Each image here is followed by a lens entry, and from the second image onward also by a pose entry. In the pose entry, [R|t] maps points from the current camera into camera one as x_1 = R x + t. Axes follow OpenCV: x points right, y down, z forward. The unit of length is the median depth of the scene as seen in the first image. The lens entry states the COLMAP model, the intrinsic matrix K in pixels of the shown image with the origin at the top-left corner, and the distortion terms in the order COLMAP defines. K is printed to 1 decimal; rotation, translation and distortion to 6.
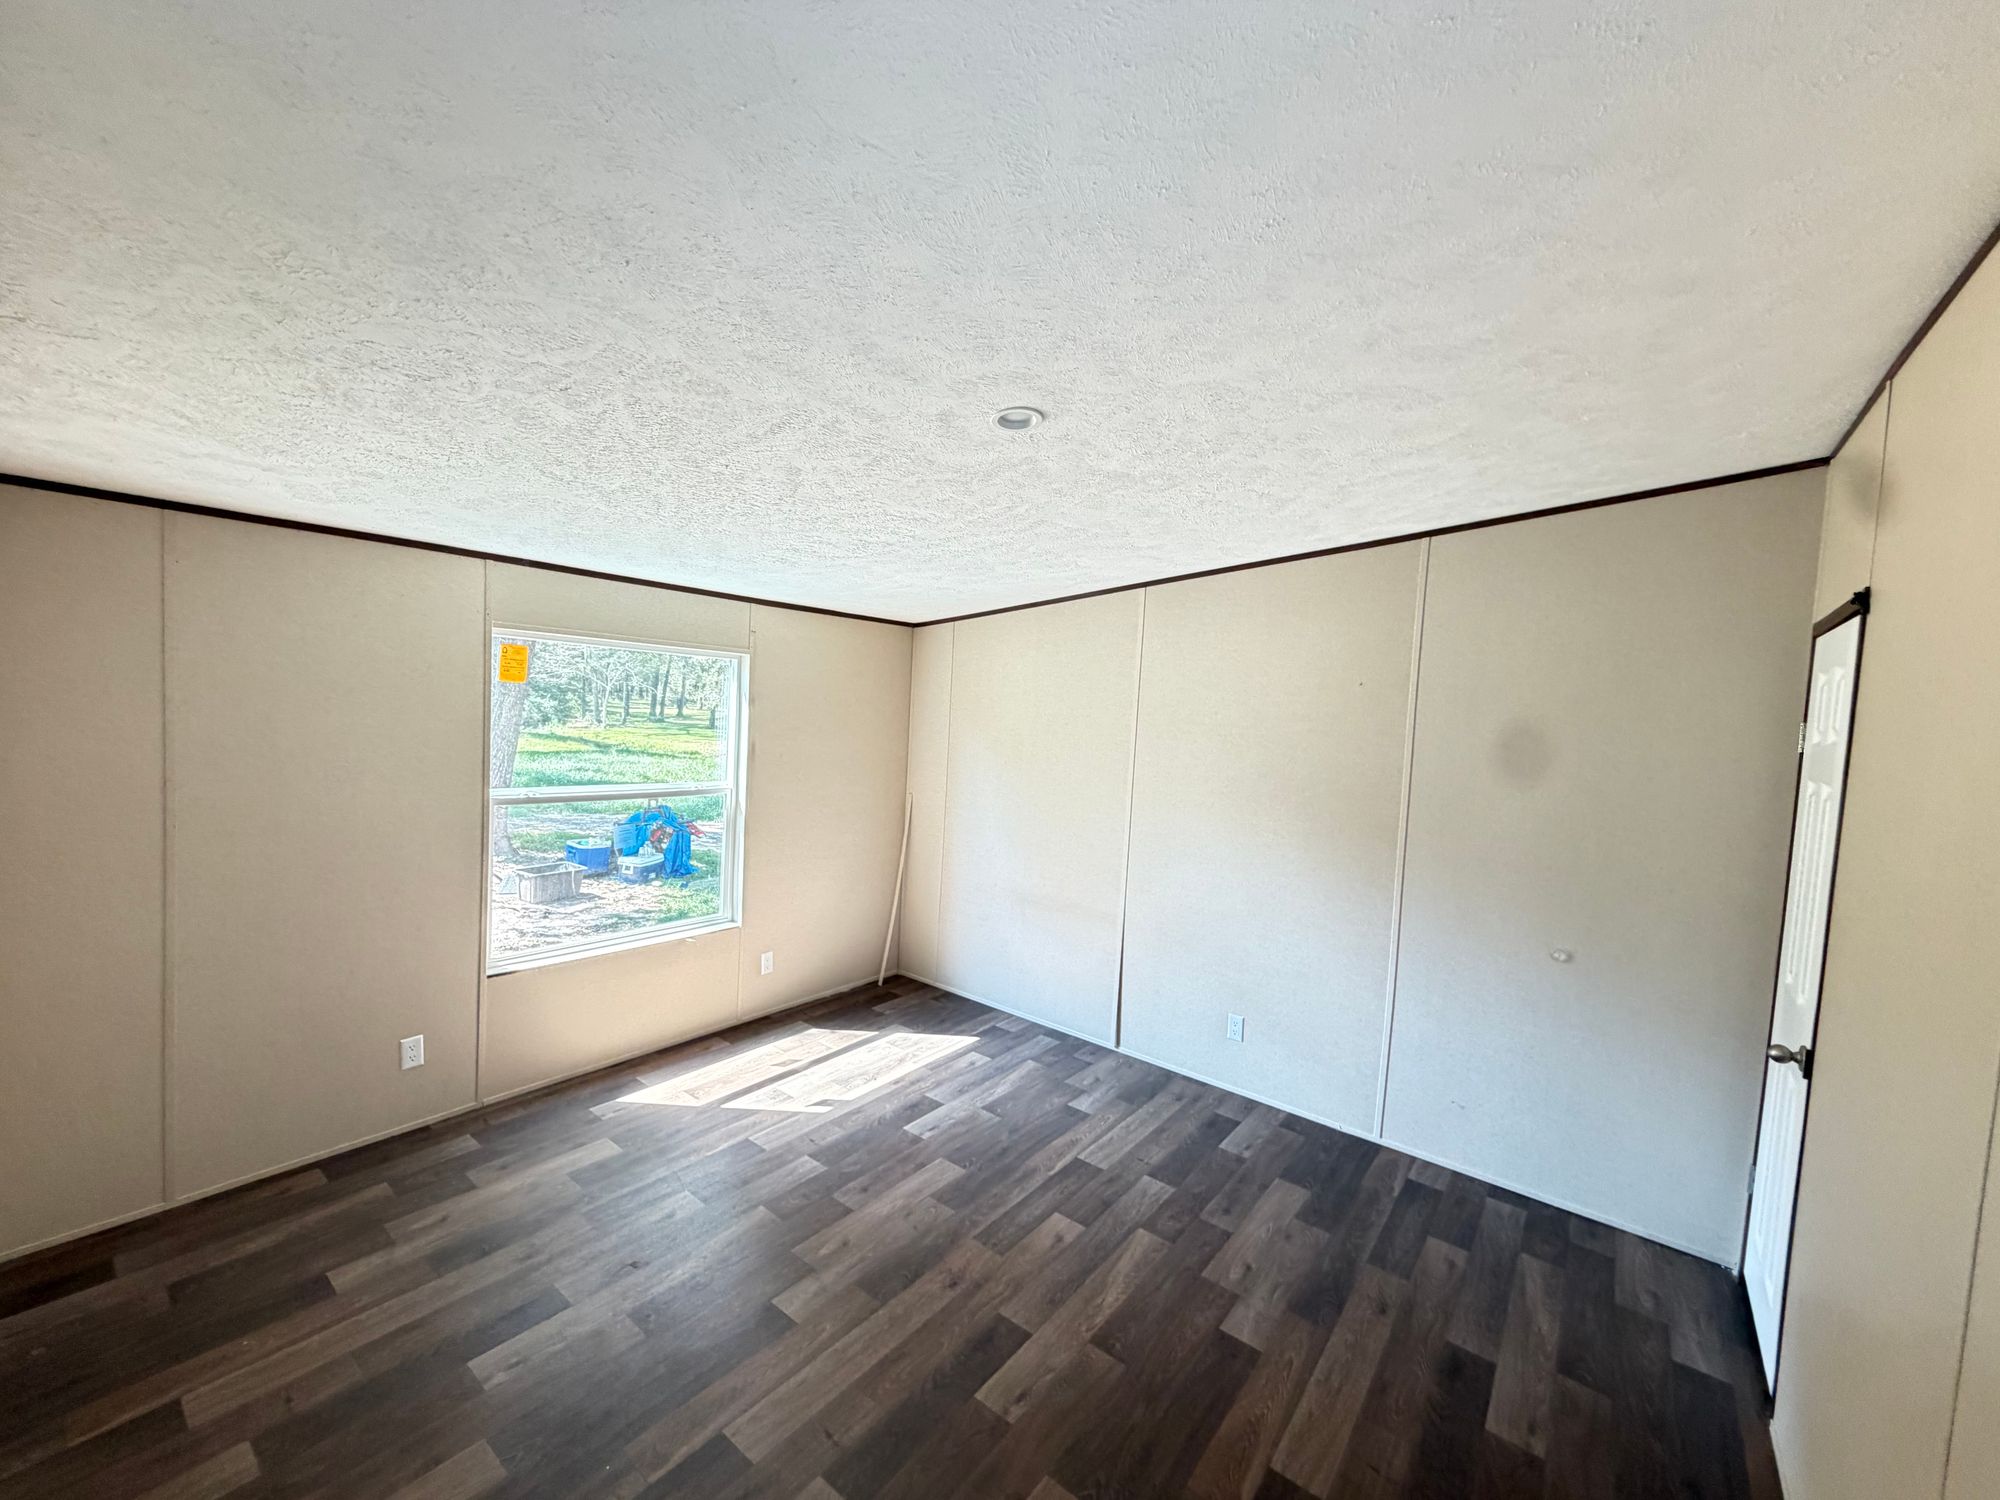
lens RADIAL K [[796.6, 0, 1001.2], [0, 796.6, 714.7], [0, 0, 1]] dist [-0.000542, -0.000144]
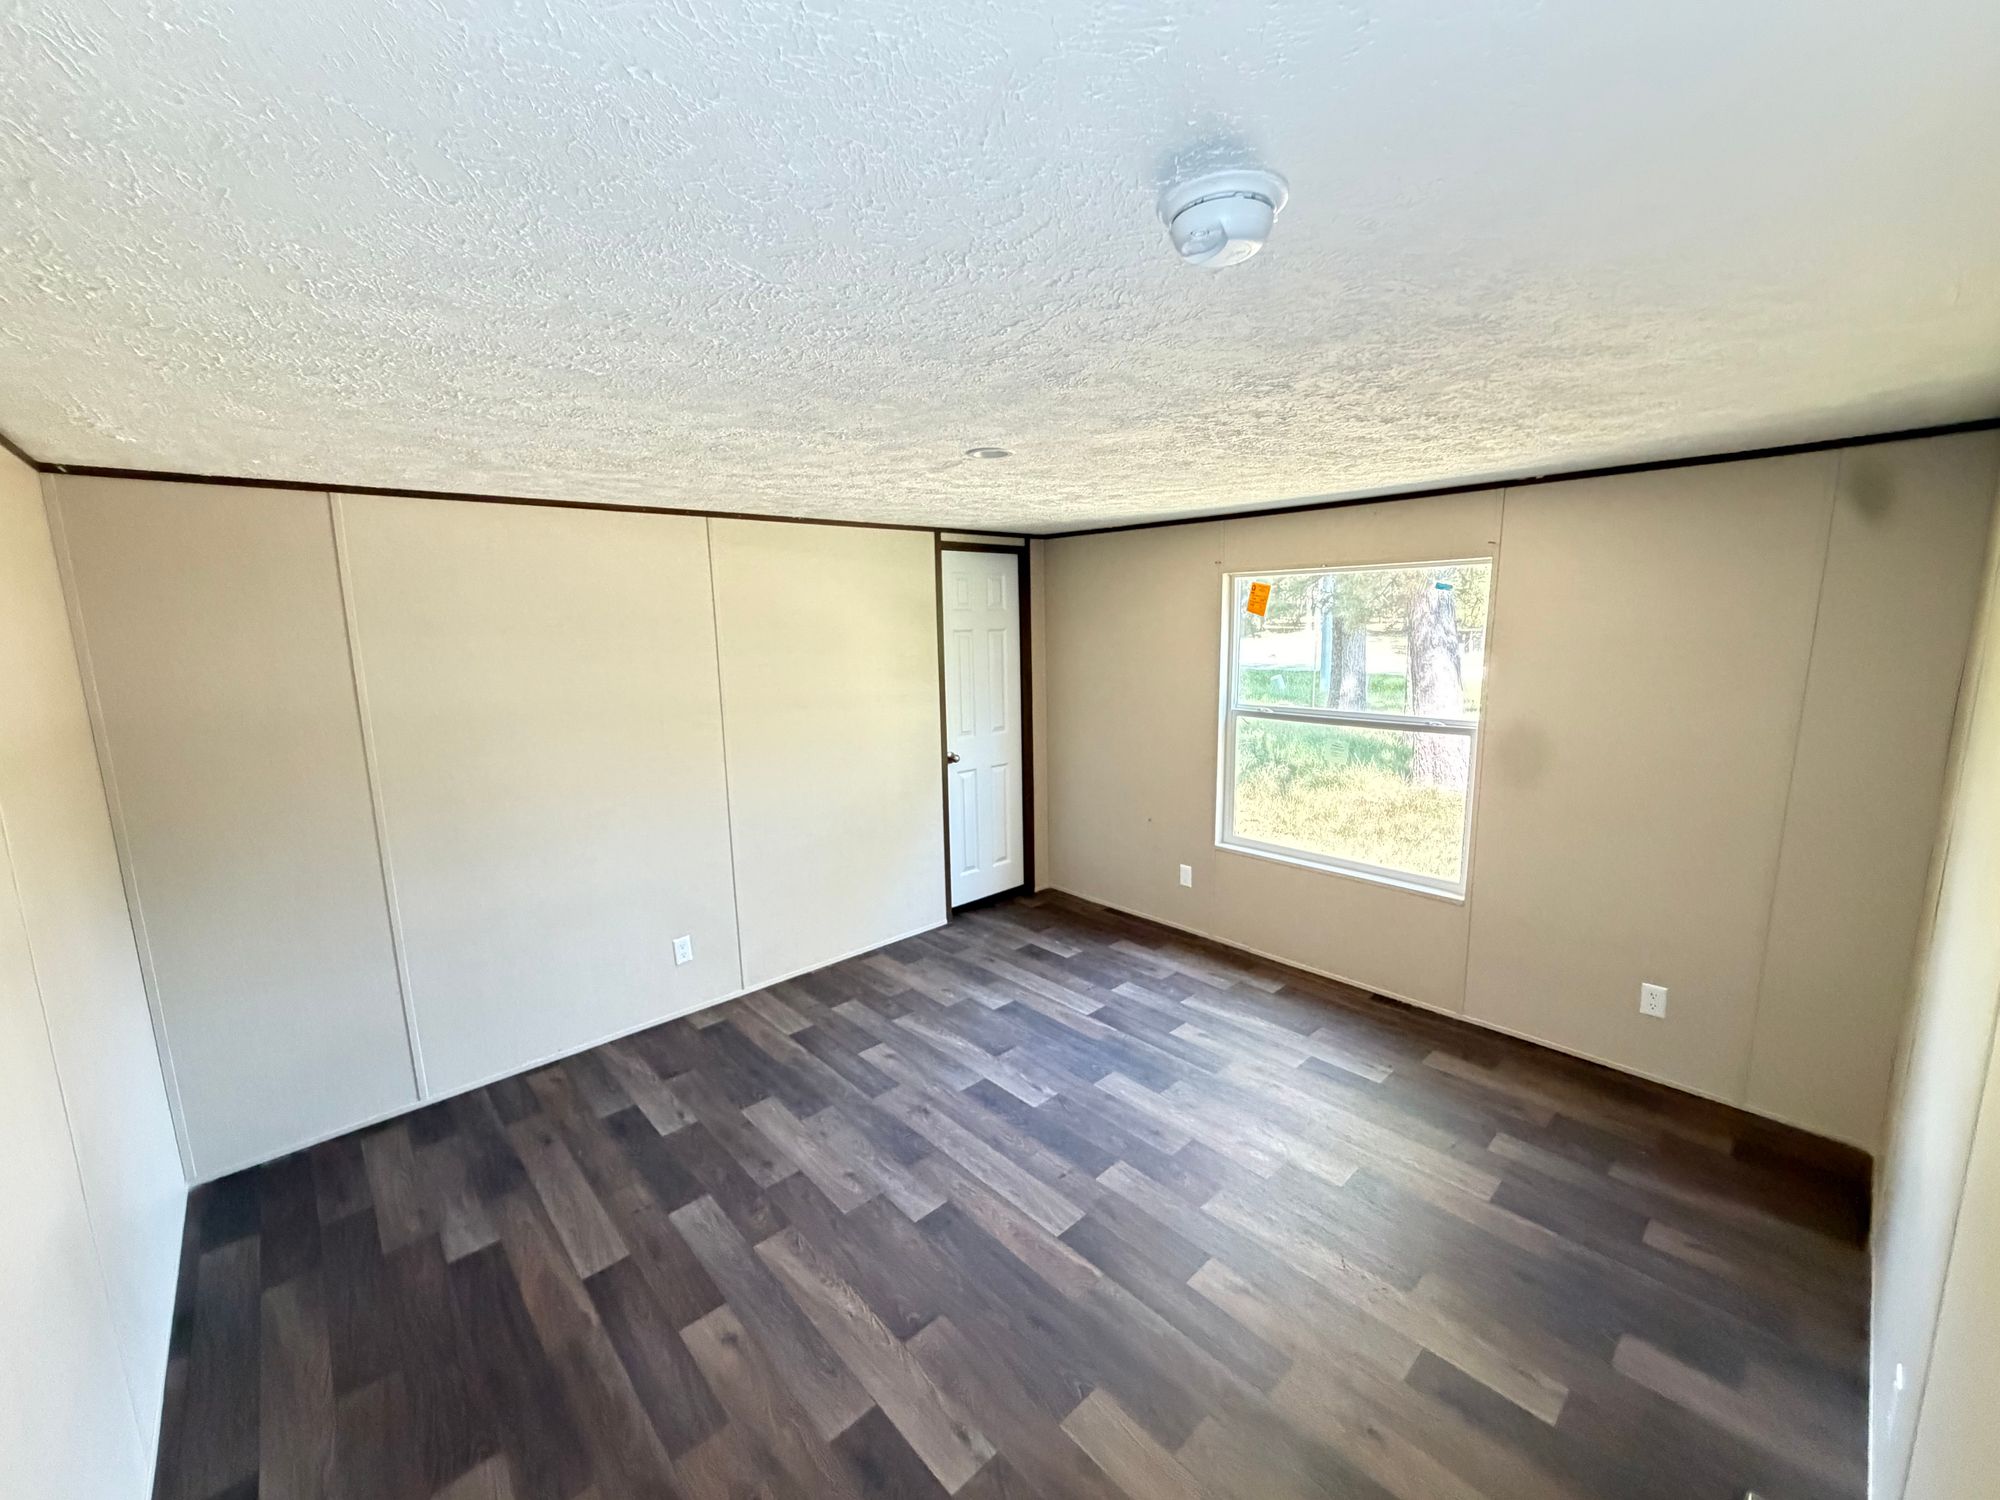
lens RADIAL K [[798.9, 0, 998.0], [0, 798.9, 747.3], [0, 0, 1]] dist [0.000020, -0.000143]
pose [[0.172951, -0.220609, 0.959906, -0.533844], [0.045606, 0.975341, 0.215939, -0.031806], [-0.983874, 0.006431, 0.178748, 0.692314]]
